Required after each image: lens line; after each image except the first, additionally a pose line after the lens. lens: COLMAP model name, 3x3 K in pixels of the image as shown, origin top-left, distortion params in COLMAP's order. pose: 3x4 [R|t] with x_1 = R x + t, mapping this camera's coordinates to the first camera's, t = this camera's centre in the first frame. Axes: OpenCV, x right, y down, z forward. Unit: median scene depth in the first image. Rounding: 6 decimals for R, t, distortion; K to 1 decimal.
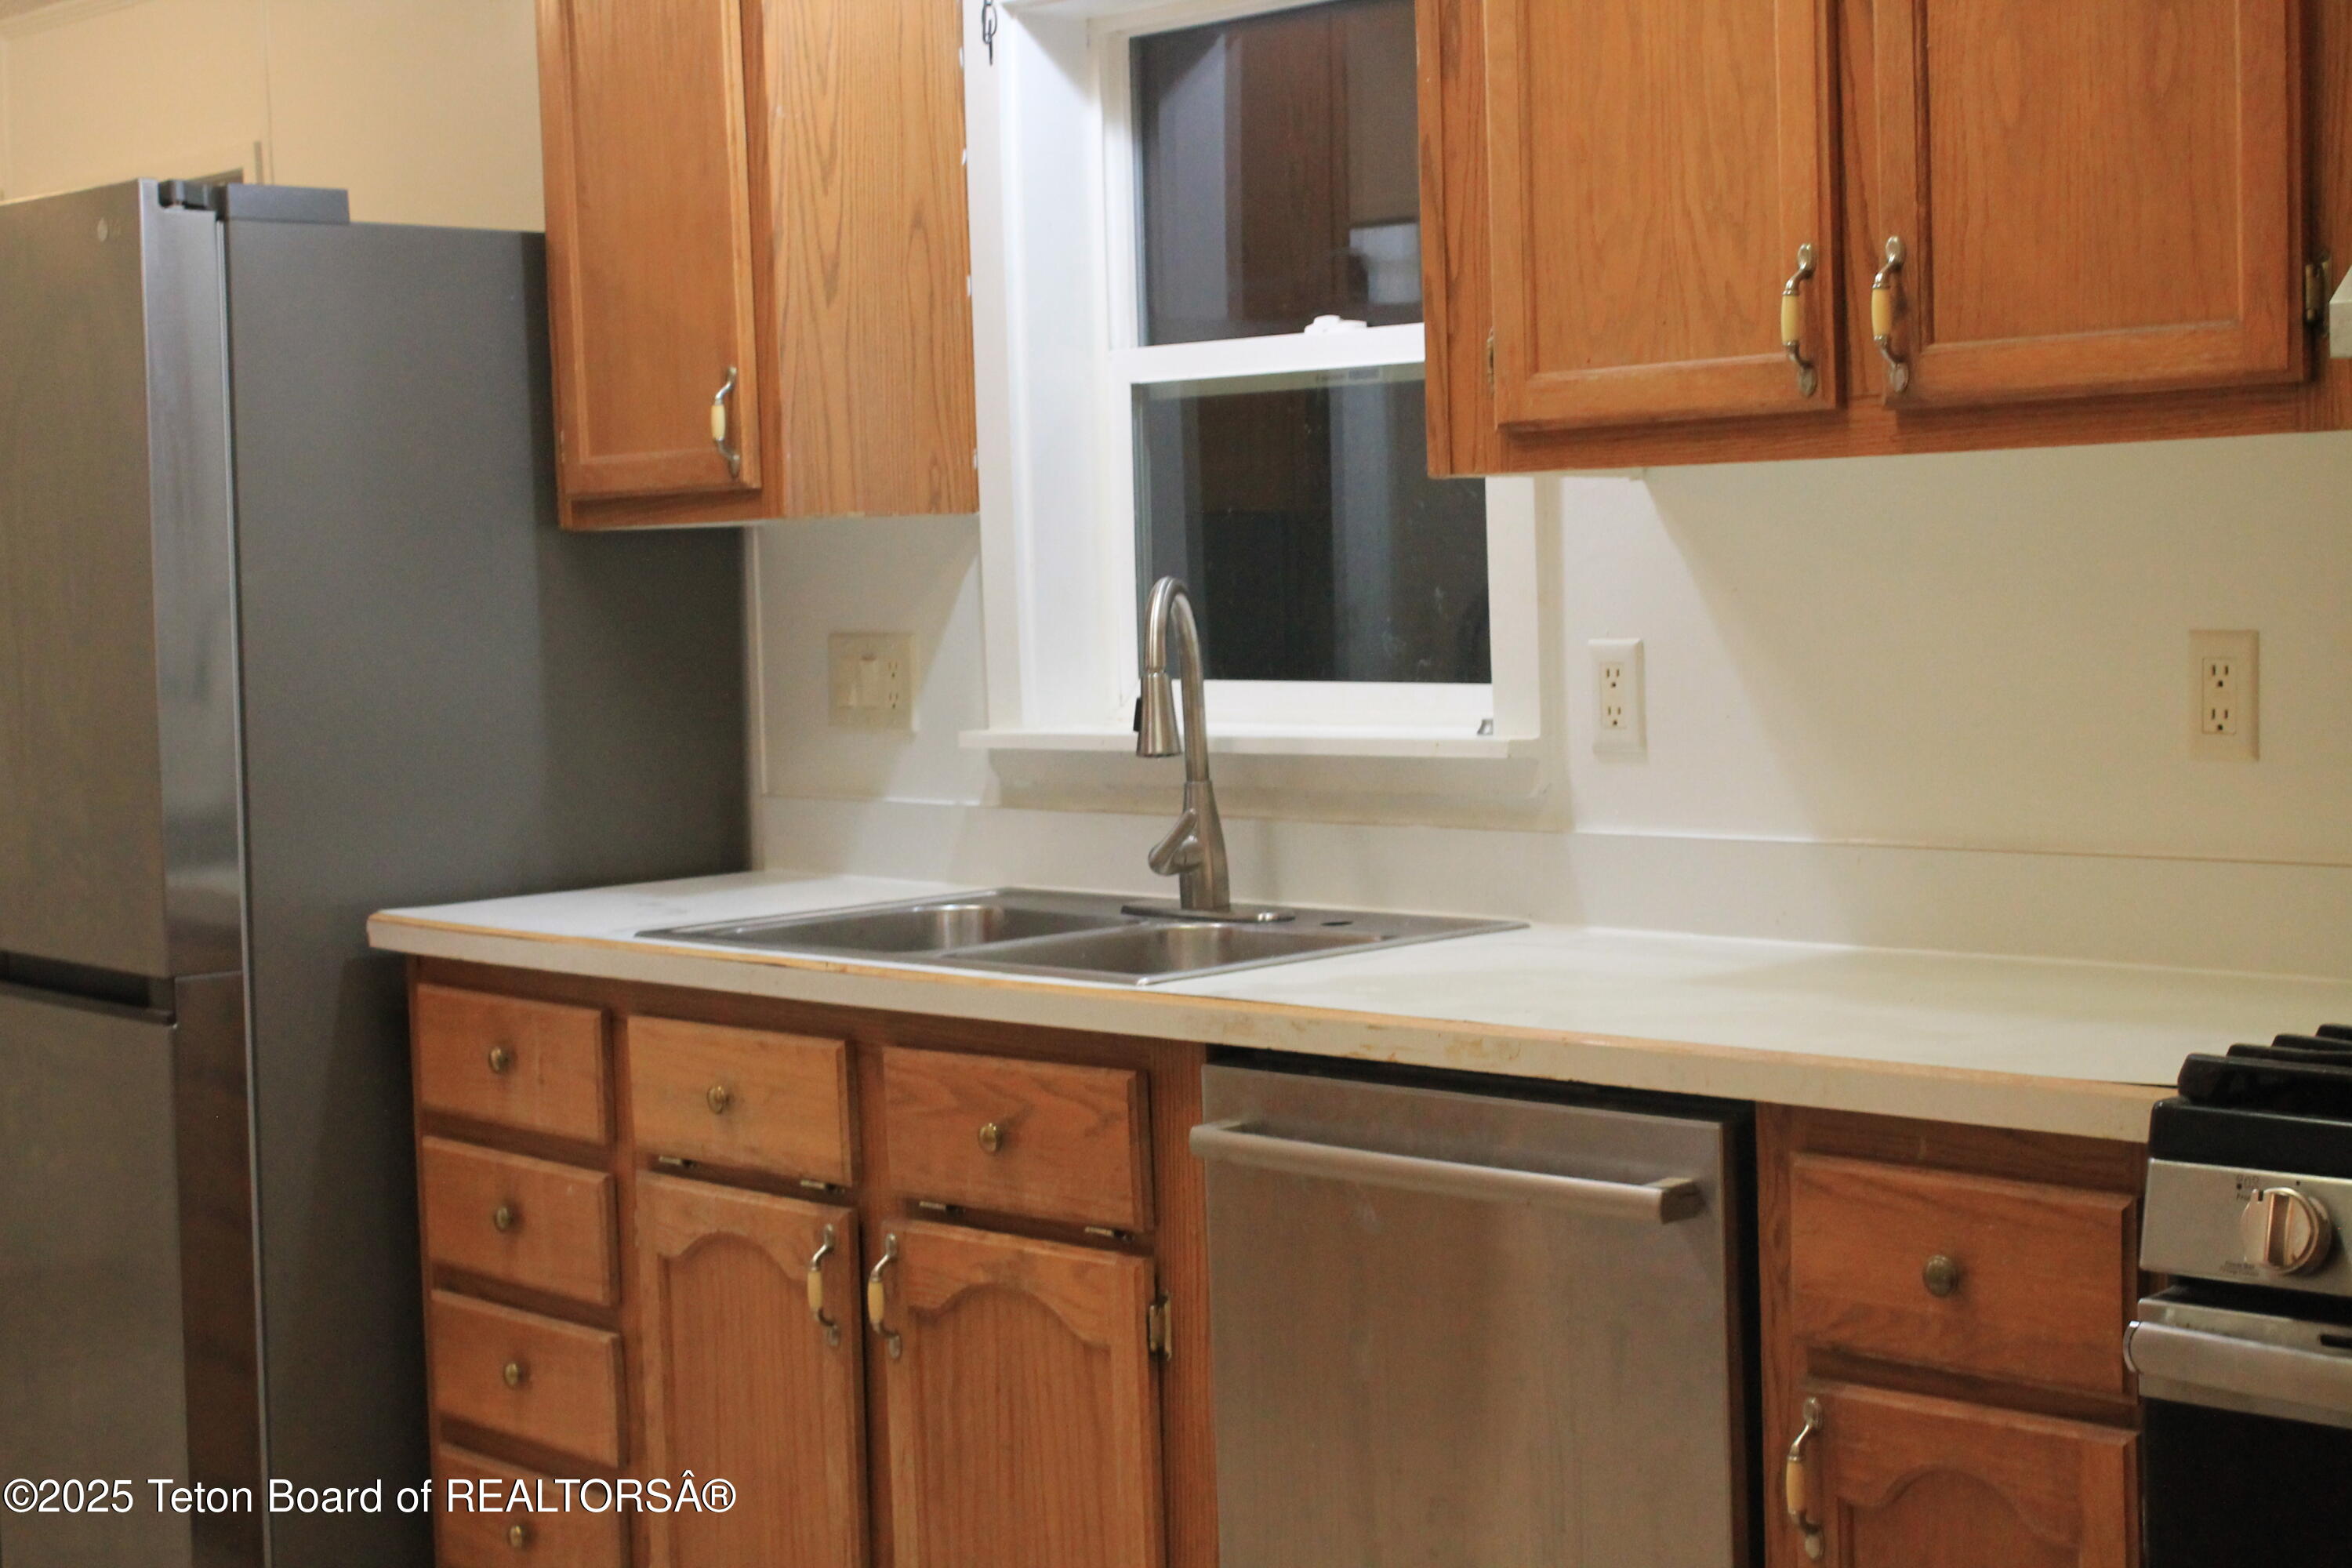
lens RADIAL K [[3450.4, 0, 1176.0], [0, 3450.4, 784.0], [0, 0, 1]] dist [-0.009533, -0.000882]
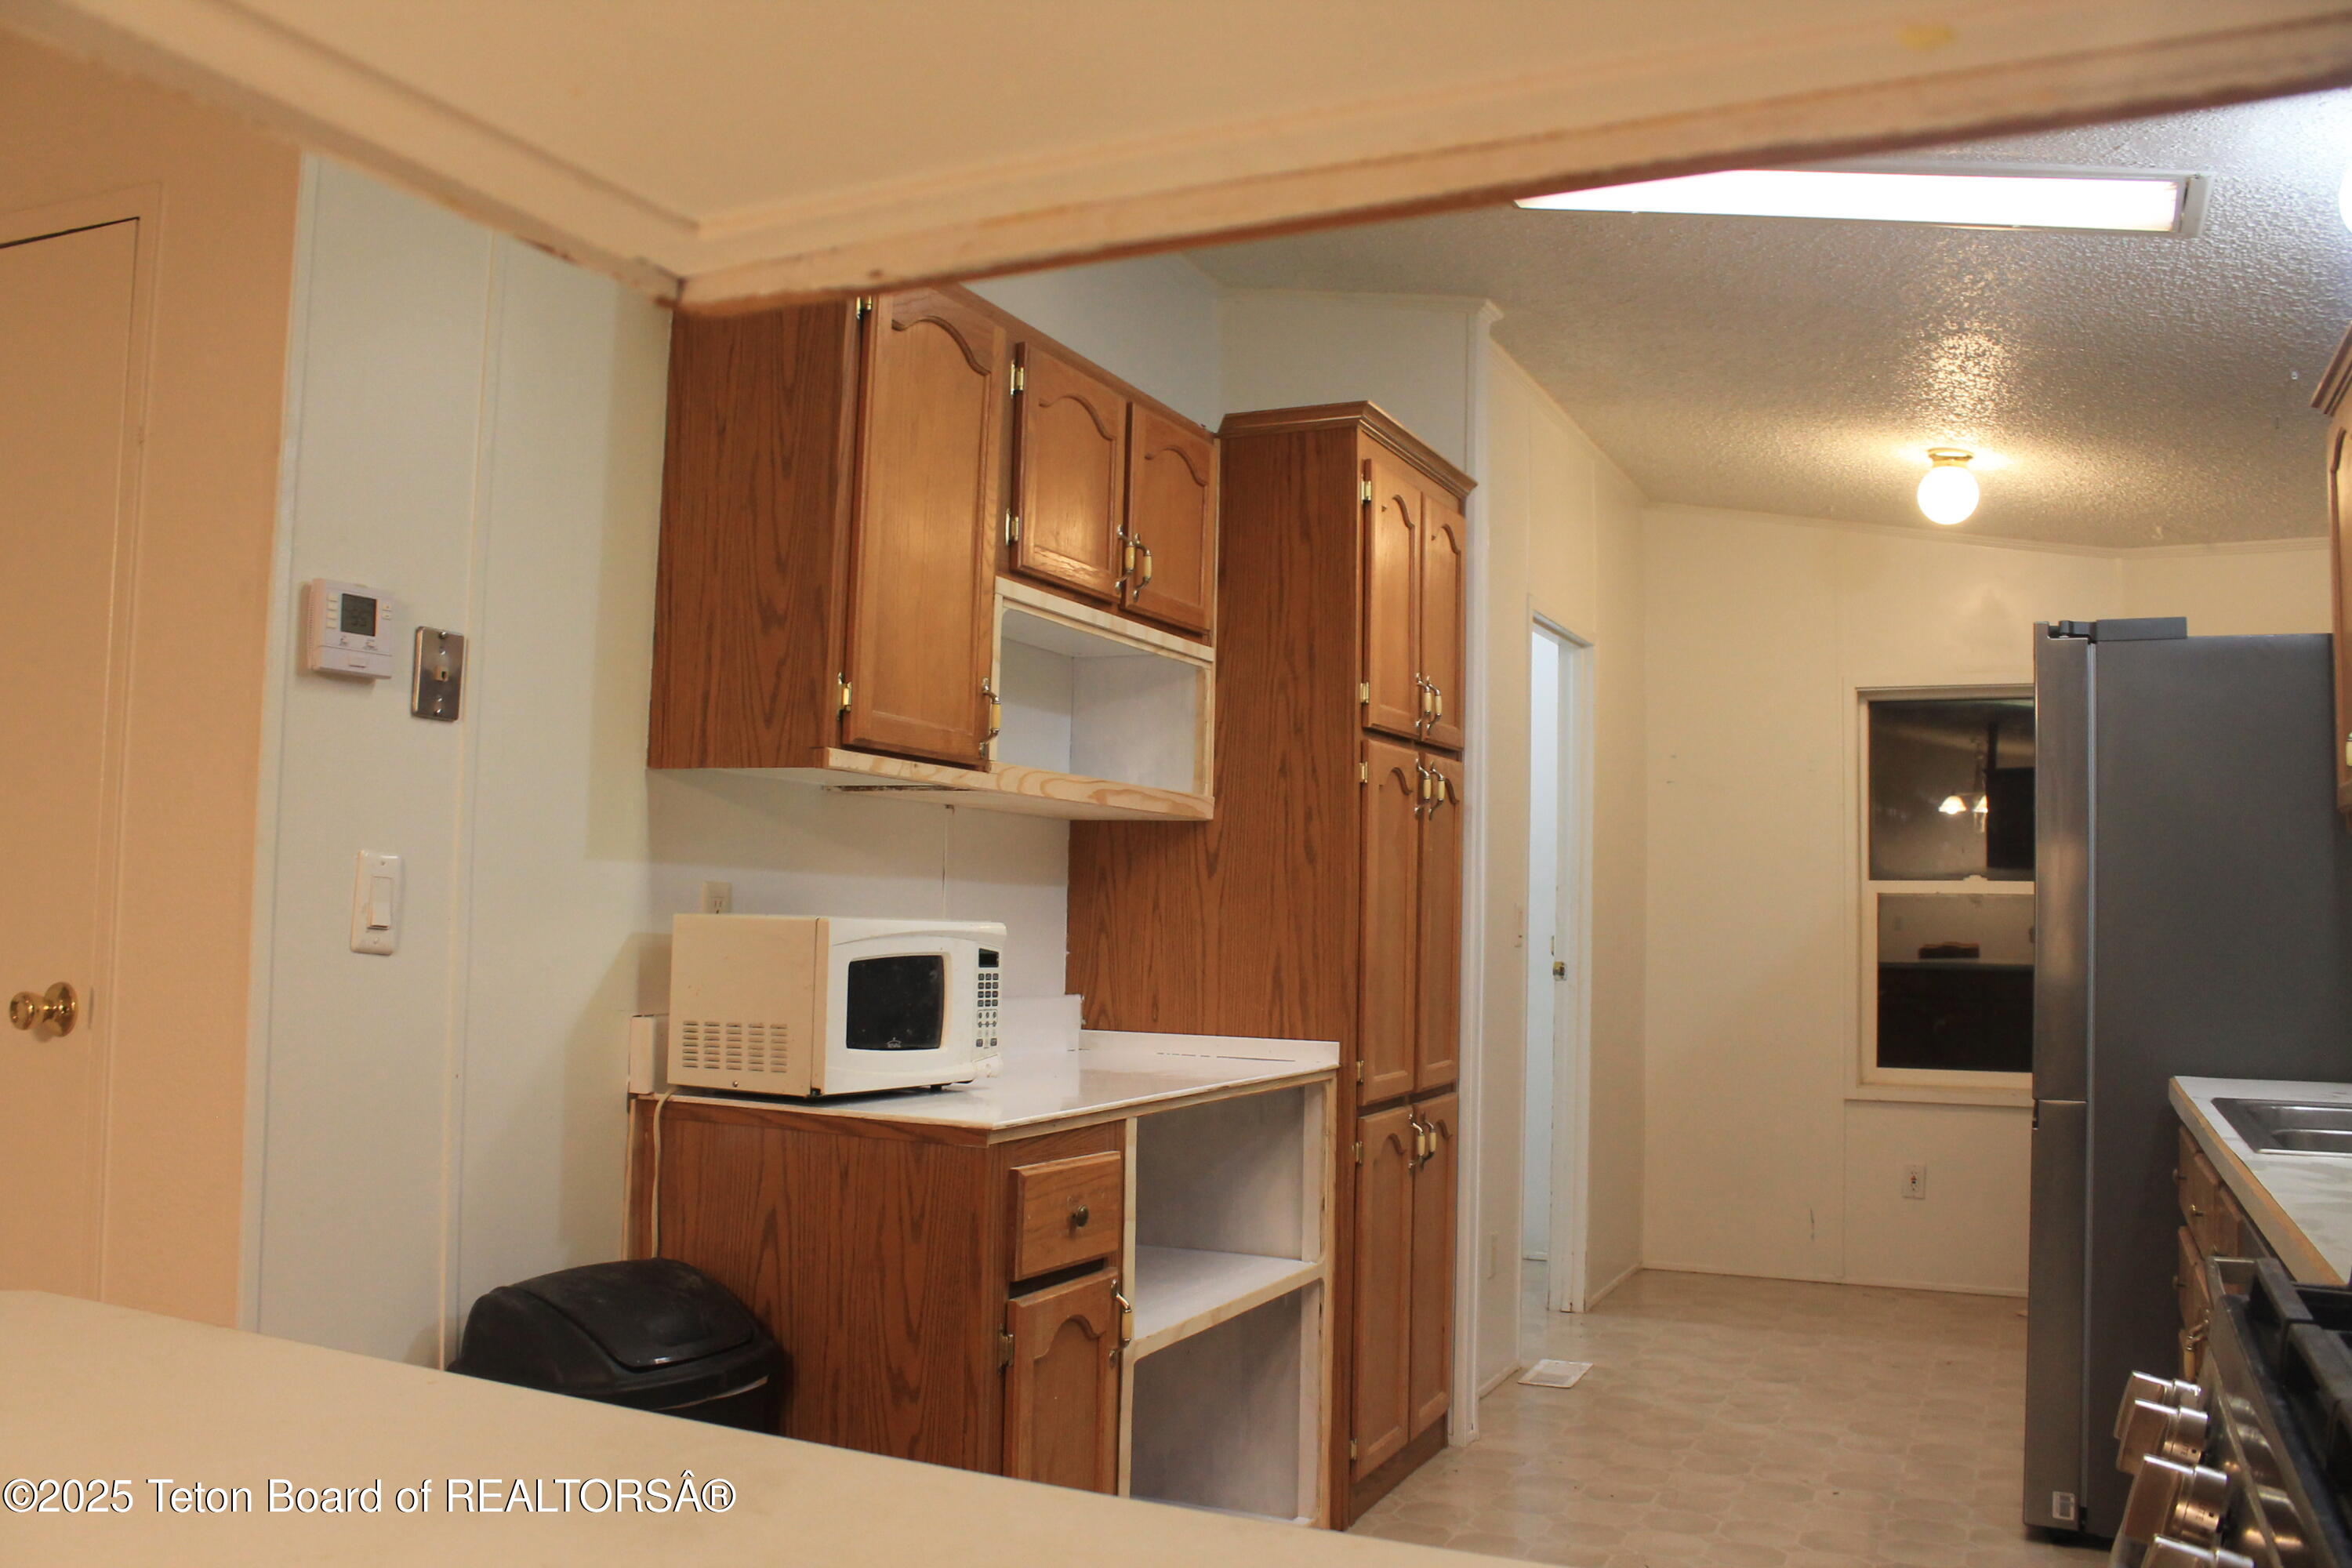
lens RADIAL K [[1968.7, 0, 1176.0], [0, 1968.7, 784.0], [0, 0, 1]] dist [-0.165877, 0.105676]
pose [[0.361487, -0.021667, -0.932125, 0.417611], [-0.093562, 0.993841, -0.059386, -0.000802], [0.927671, 0.108679, 0.357233, 0.277753]]
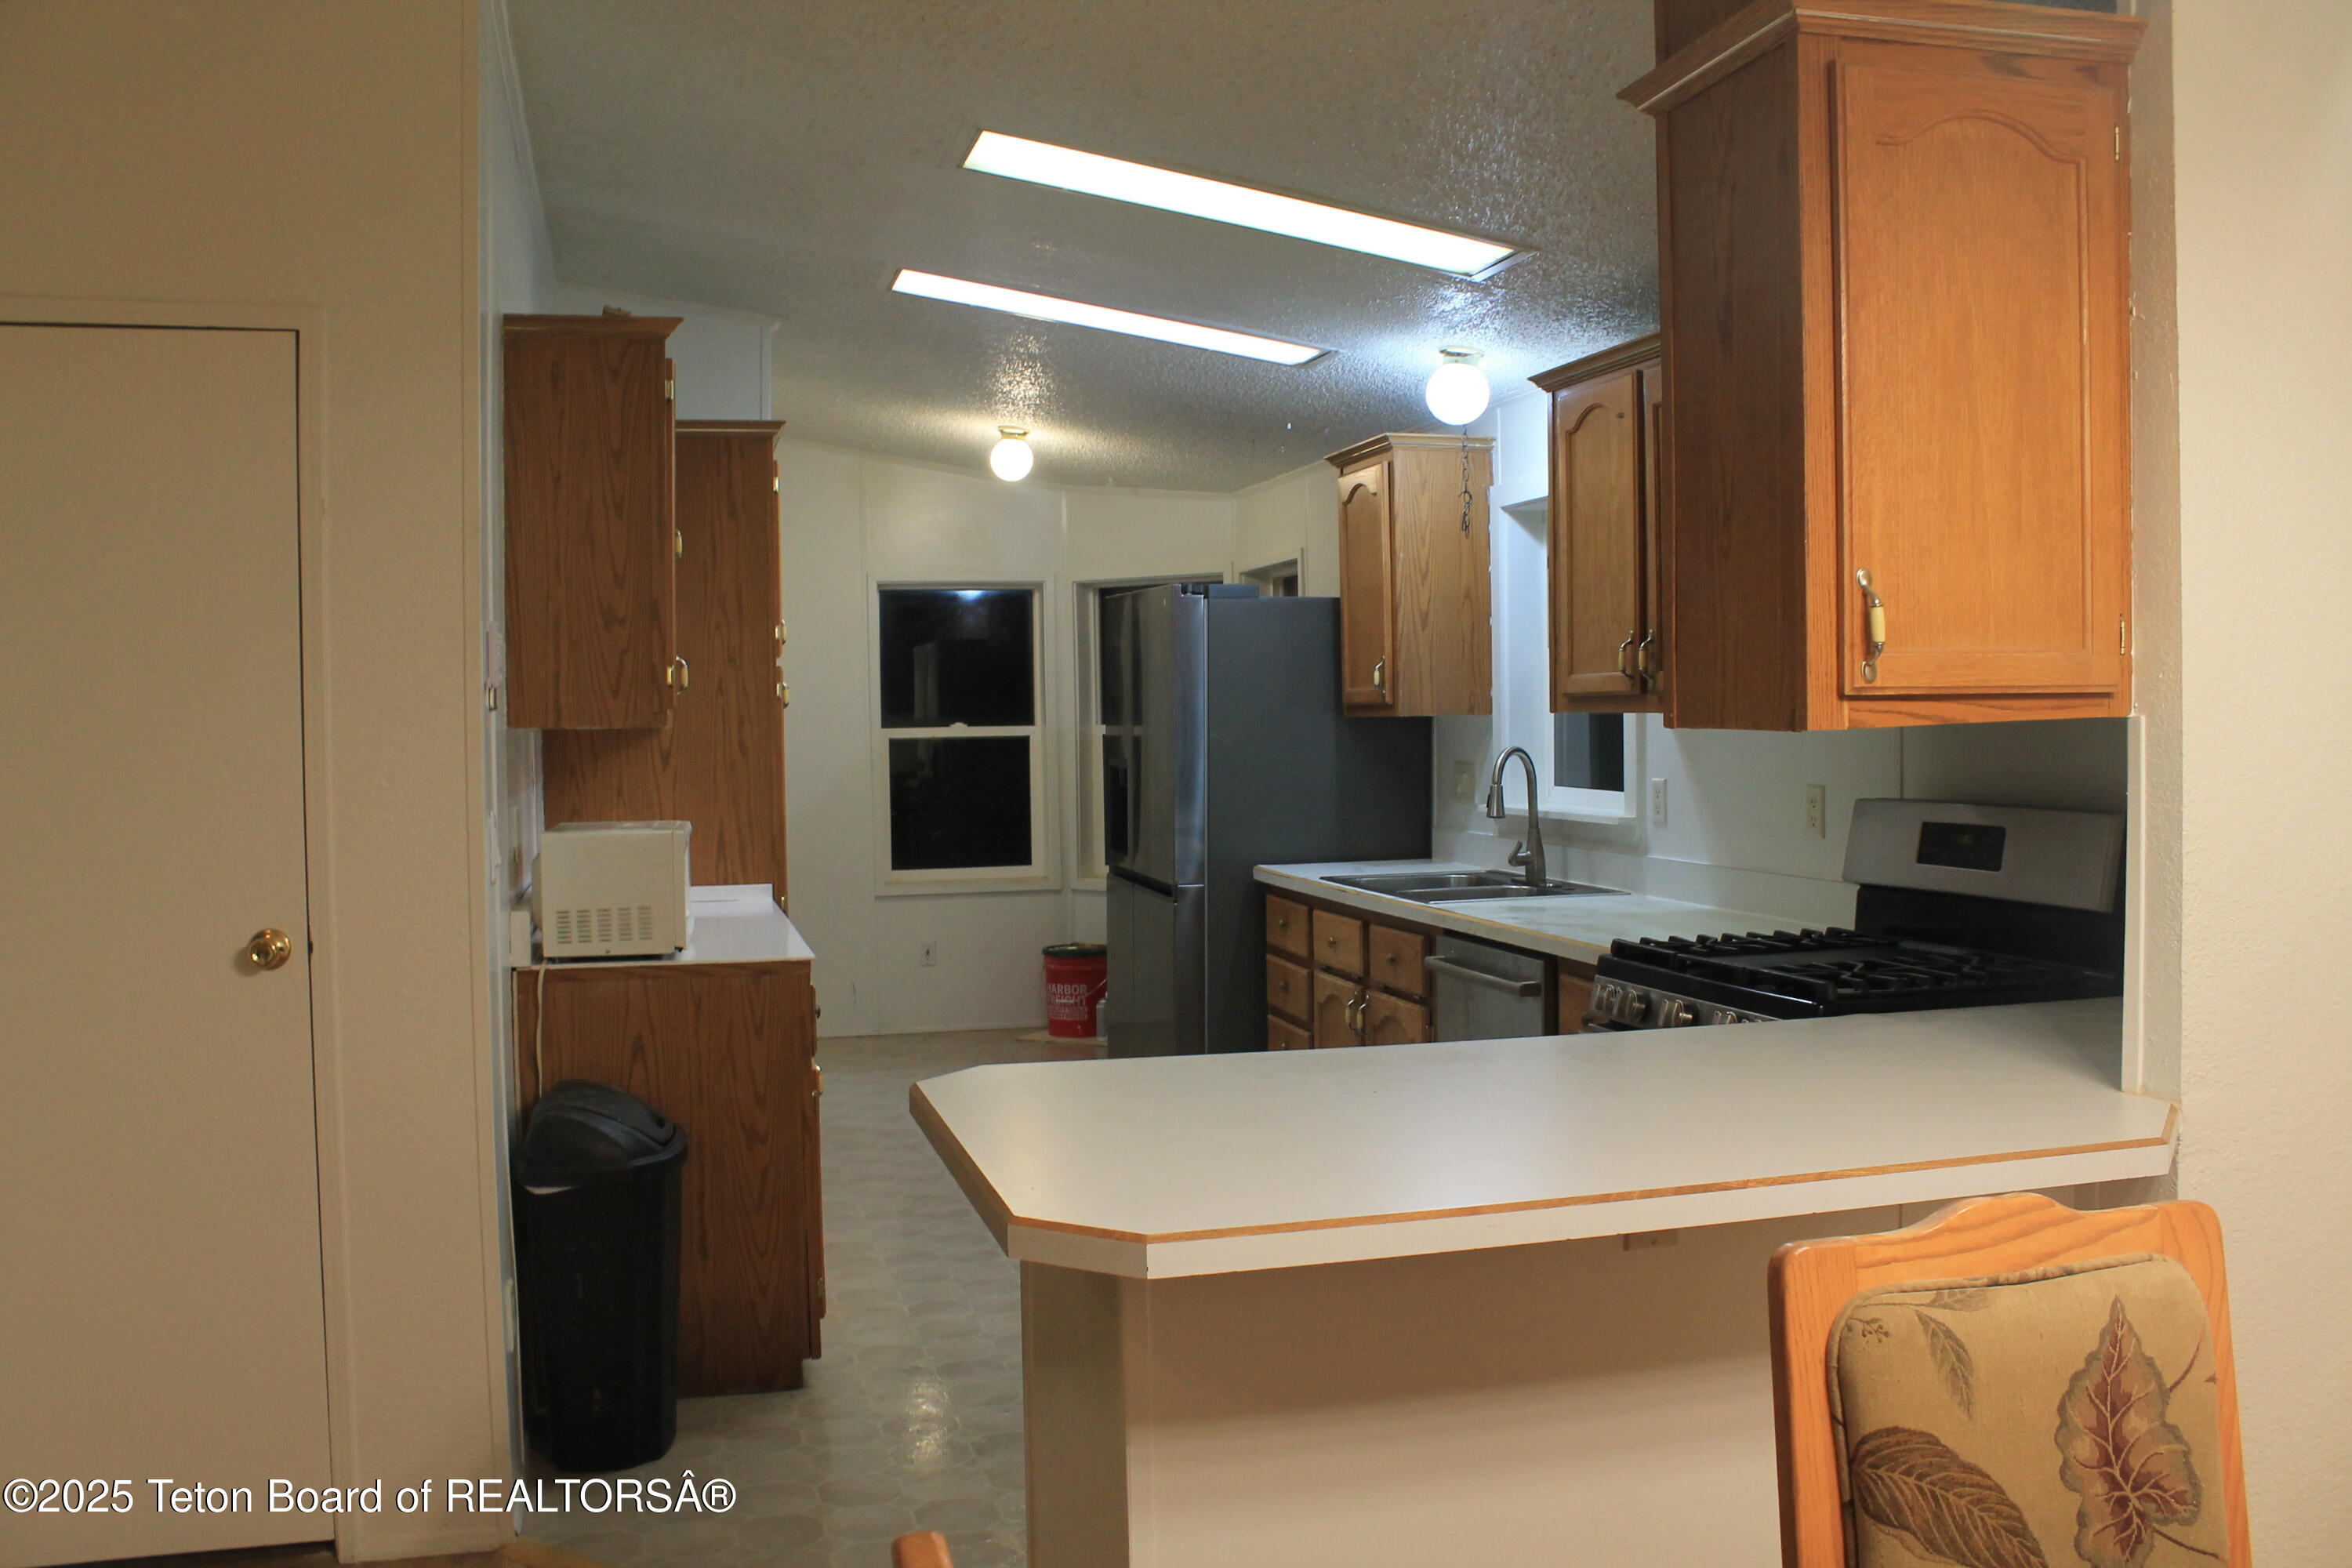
lens RADIAL K [[1968.7, 0, 1176.0], [0, 1968.7, 784.0], [0, 0, 1]] dist [-0.165877, 0.105676]
pose [[0.879757, 0.036861, -0.473993, 0.425989], [-0.045128, 0.998963, -0.006074, -0.012317], [0.473278, 0.026734, 0.880508, -0.333078]]
